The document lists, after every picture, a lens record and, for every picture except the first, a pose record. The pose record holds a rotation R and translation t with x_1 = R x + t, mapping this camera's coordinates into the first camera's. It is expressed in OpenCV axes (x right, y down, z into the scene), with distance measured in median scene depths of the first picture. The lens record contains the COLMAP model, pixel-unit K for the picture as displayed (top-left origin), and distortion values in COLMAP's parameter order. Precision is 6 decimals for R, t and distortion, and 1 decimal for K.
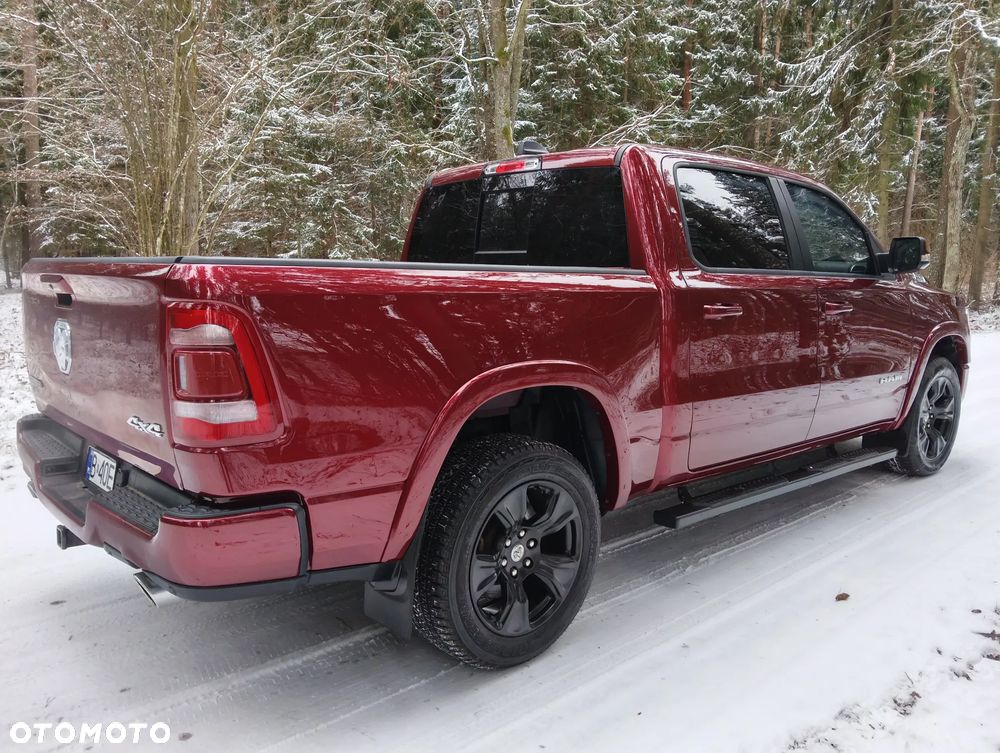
lens RADIAL K [[792.4, 0, 495.1], [0, 792.4, 379.1], [0, 0, 1]] dist [0.029376, -0.072016]
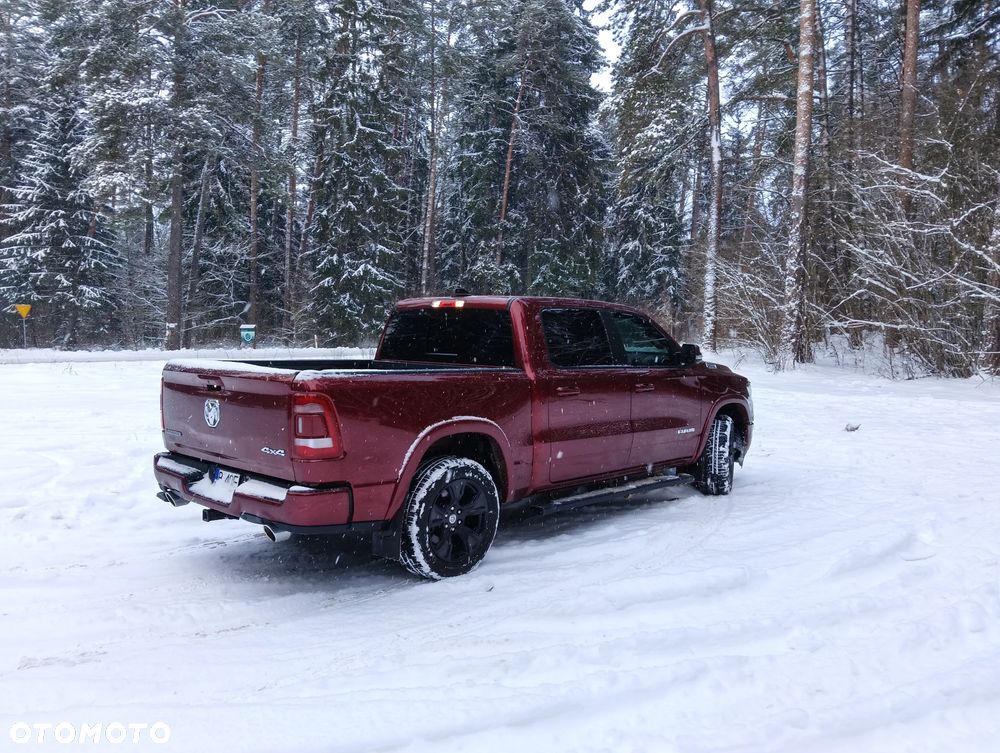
lens RADIAL K [[792.4, 0, 496.4], [0, 792.4, 372.4], [0, 0, 1]] dist [0.029376, -0.072016]
pose [[0.995786, 0.000433, 0.091707, -0.034677], [0.007305, 0.996437, -0.084021, 0.022242], [-0.091417, 0.084336, 0.992235, -0.782635]]
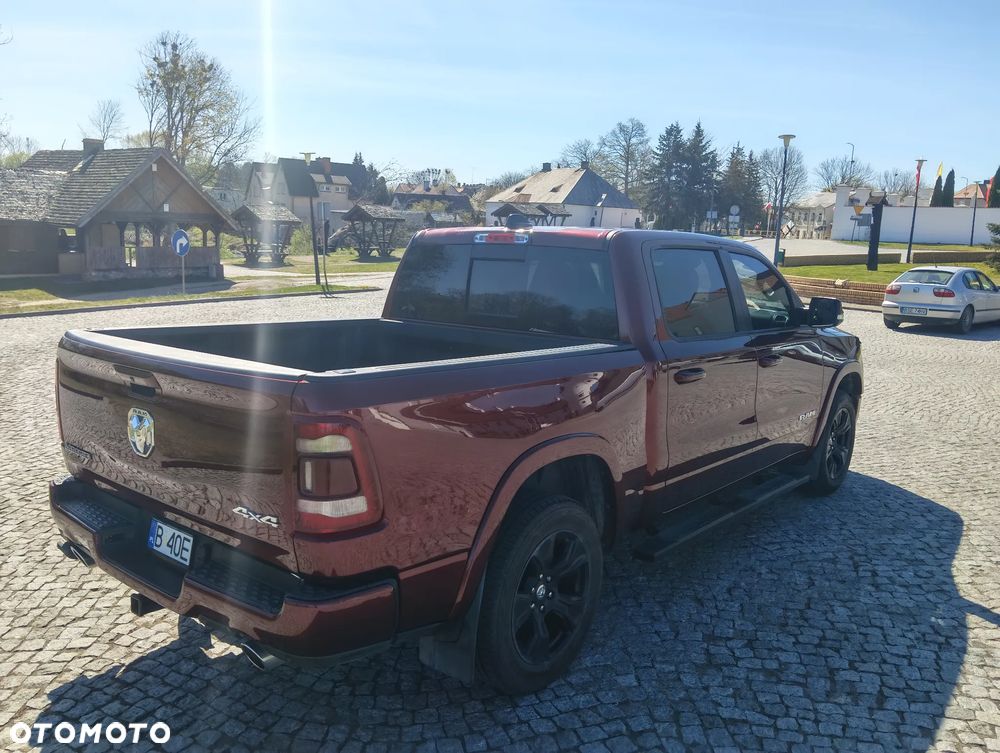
lens RADIAL K [[792.4, 0, 498.4], [0, 792.4, 376.0], [0, 0, 1]] dist [0.029376, -0.072016]
pose [[0.987592, -0.005628, 0.156942, -0.189986], [0.003152, 0.999867, 0.016021, -0.109896], [-0.157011, -0.015328, 0.987478, -0.123066]]
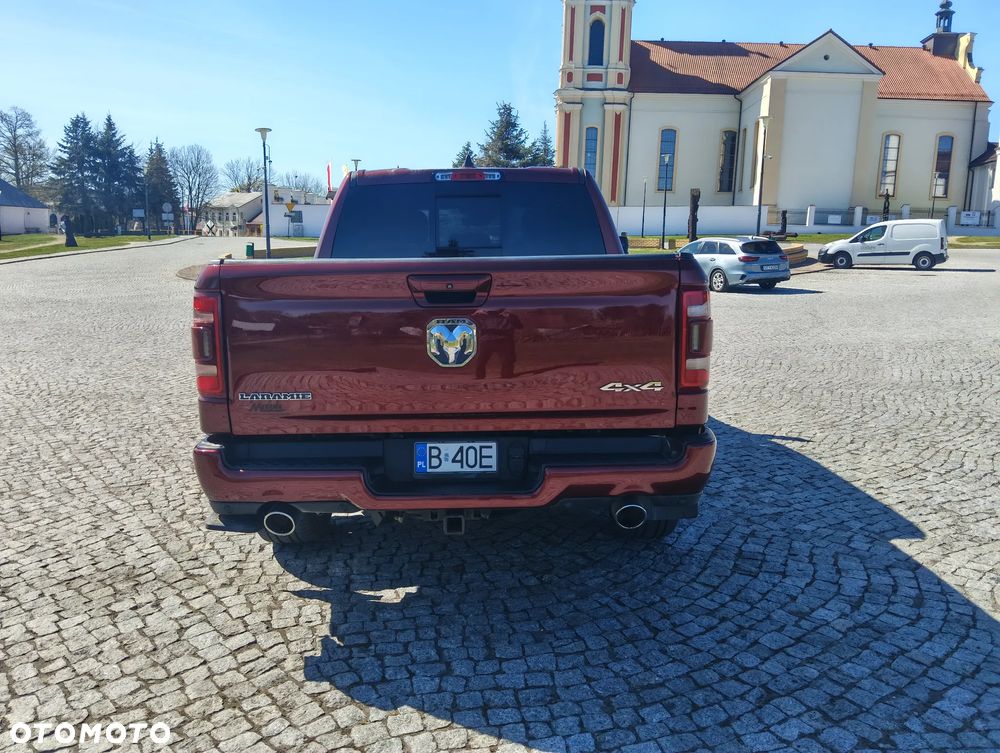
lens RADIAL K [[792.4, 0, 494.6], [0, 792.4, 365.4], [0, 0, 1]] dist [0.029376, -0.072016]
pose [[0.674007, -0.117972, 0.729244, -1.044063], [0.121549, 0.991422, 0.048043, -0.043221], [-0.728657, 0.056257, 0.682565, 0.202135]]
